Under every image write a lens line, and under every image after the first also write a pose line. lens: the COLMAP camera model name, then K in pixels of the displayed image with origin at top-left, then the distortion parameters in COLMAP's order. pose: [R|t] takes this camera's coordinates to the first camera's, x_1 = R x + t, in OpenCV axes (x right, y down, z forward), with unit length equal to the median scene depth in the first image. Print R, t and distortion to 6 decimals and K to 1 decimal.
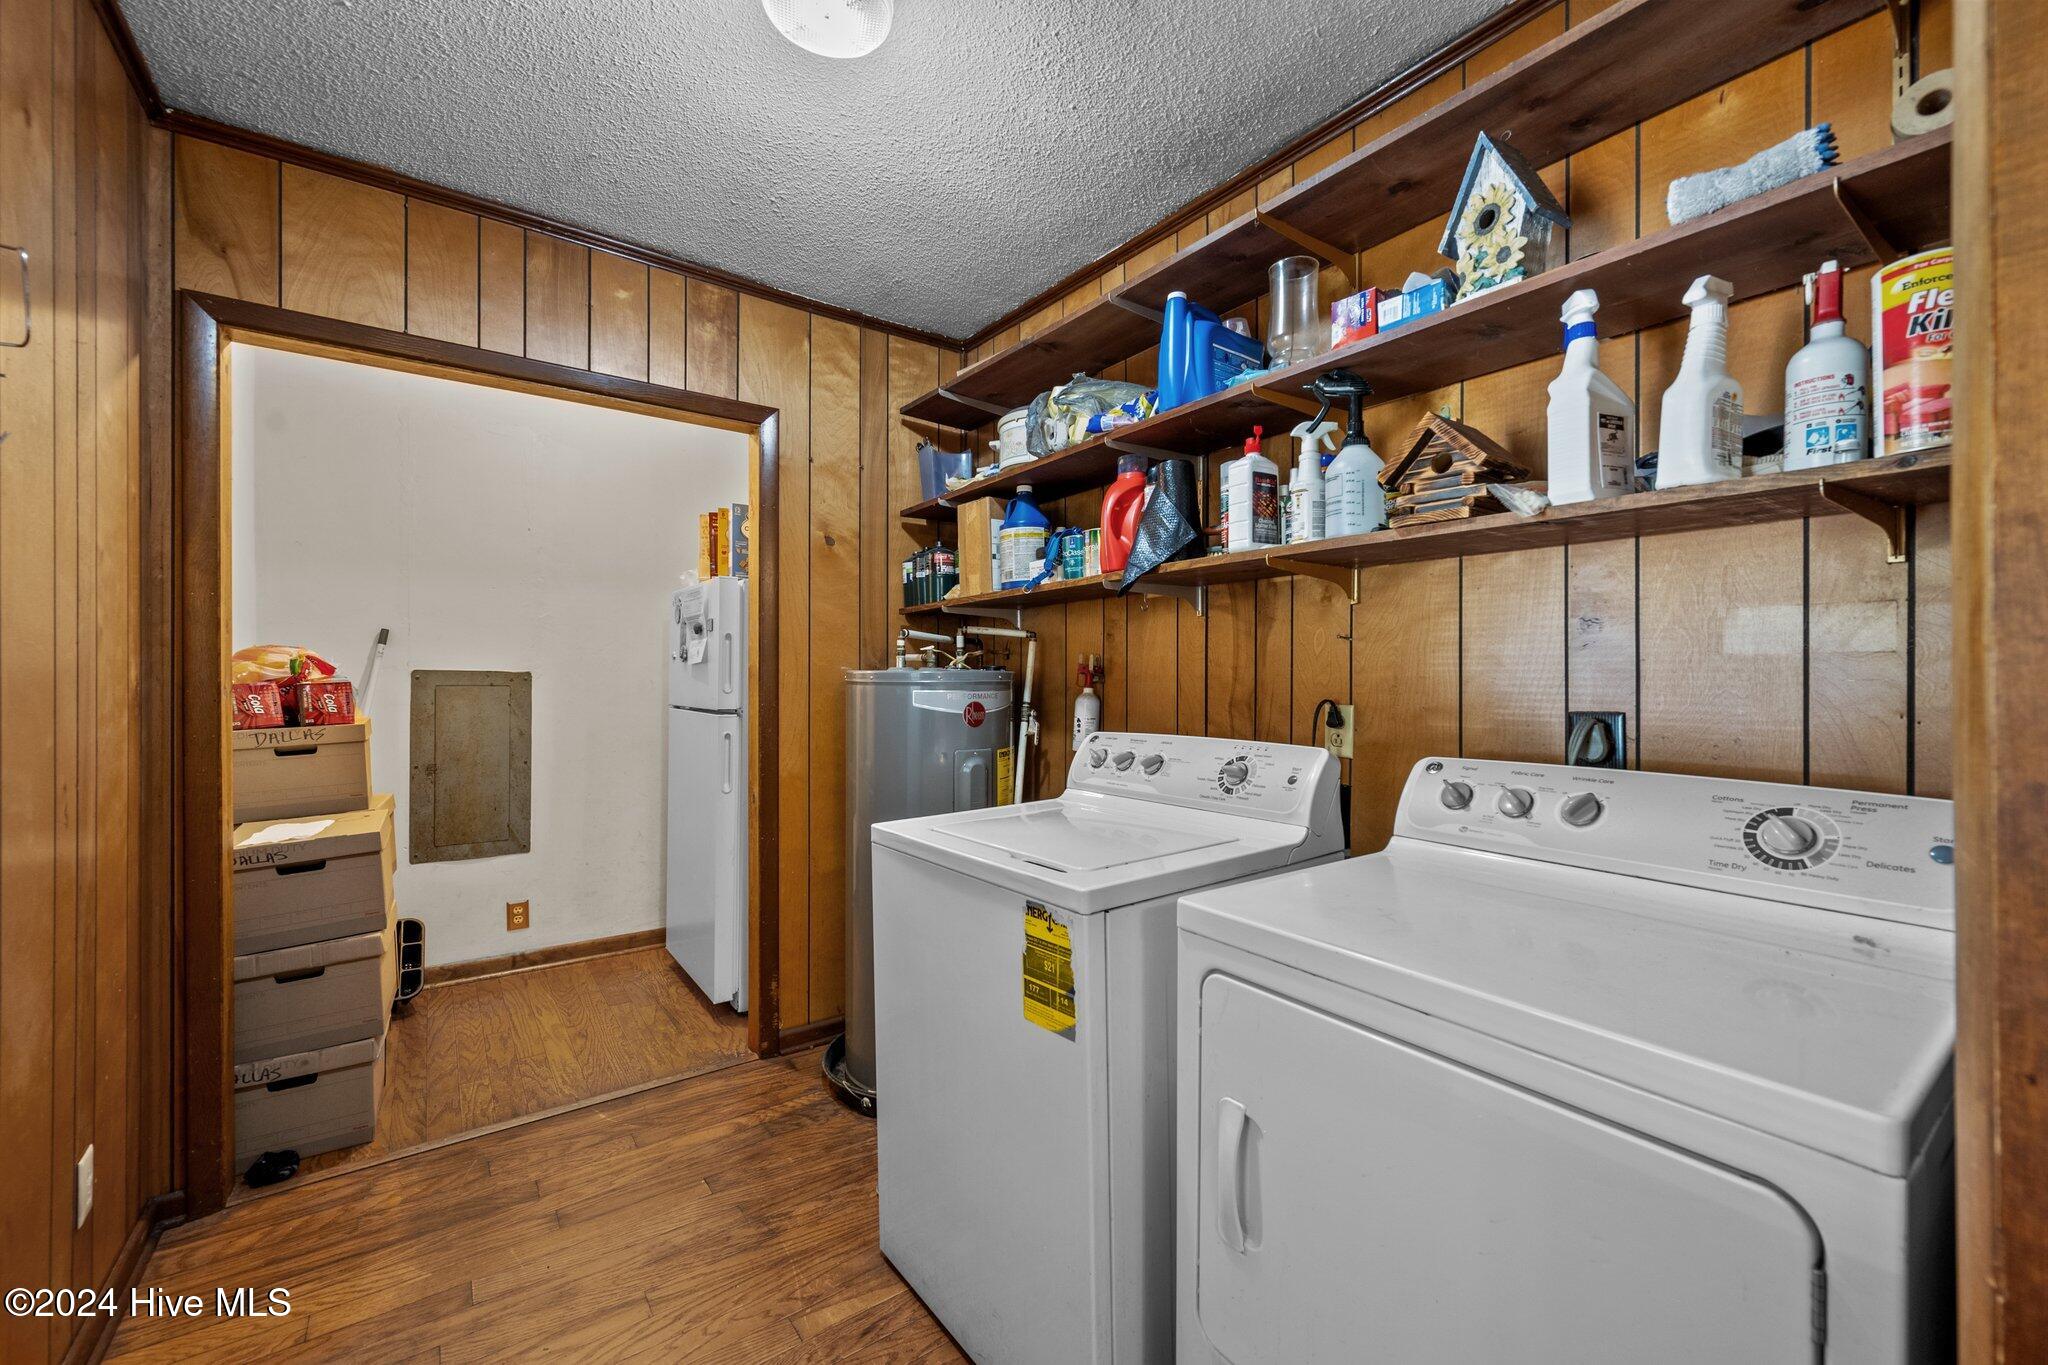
lens RADIAL K [[831.3, 0, 1031.9], [0, 831.3, 676.1], [0, 0, 1]] dist [-0.001390, 0.000079]
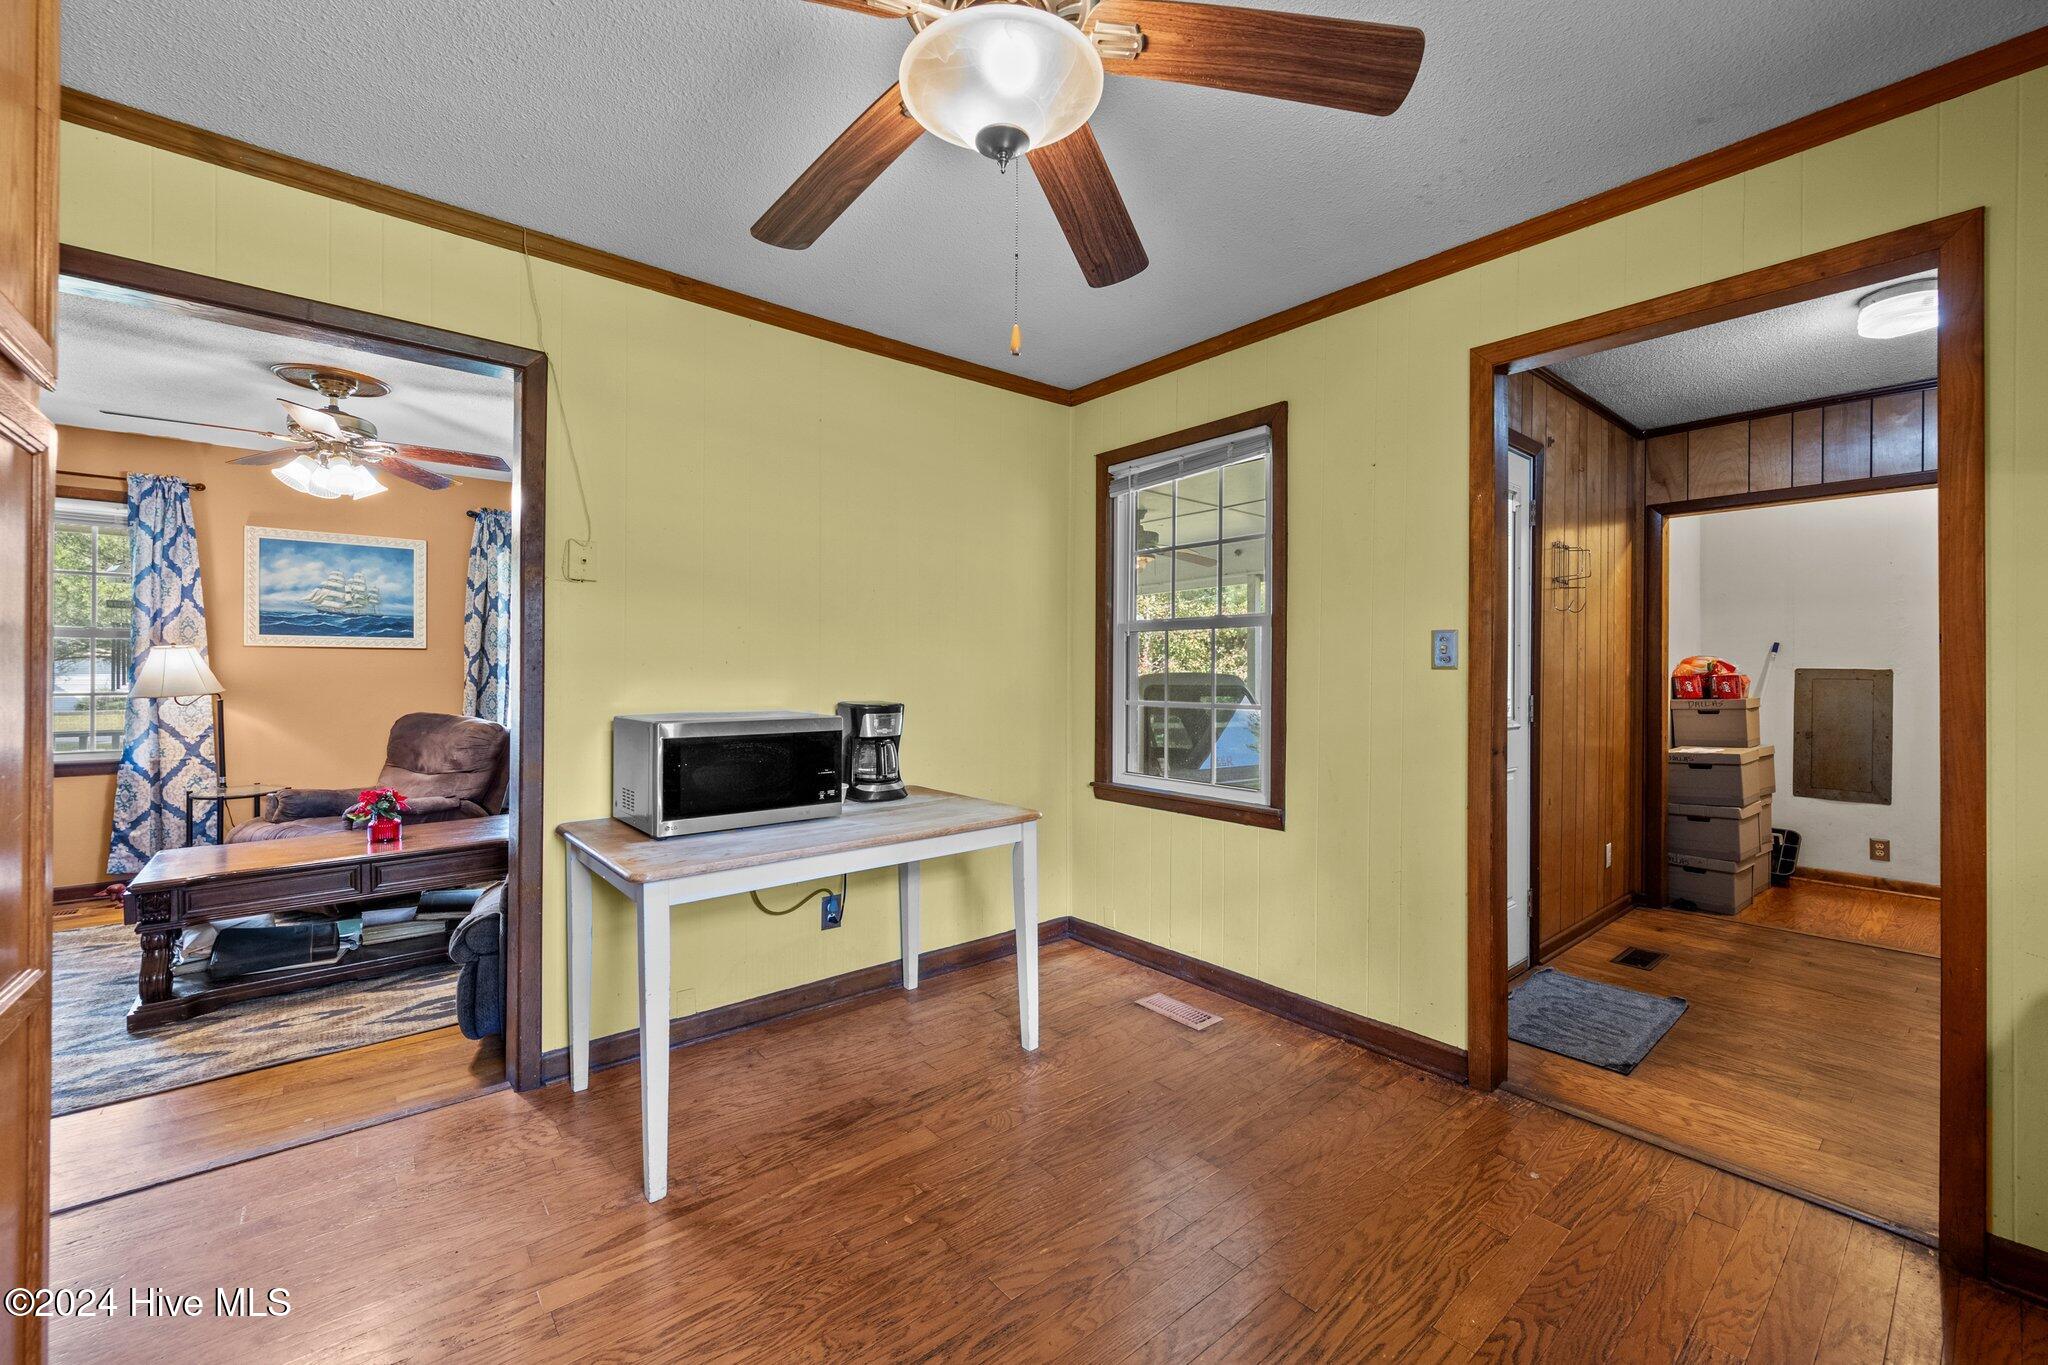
lens RADIAL K [[831.3, 0, 1031.9], [0, 831.3, 676.1], [0, 0, 1]] dist [-0.001390, 0.000079]
pose [[0.074842, 0.004661, -0.997185, 0.877774], [-0.004336, 0.999981, 0.004349, 0.007894], [0.997186, 0.003998, 0.074861, -0.671296]]
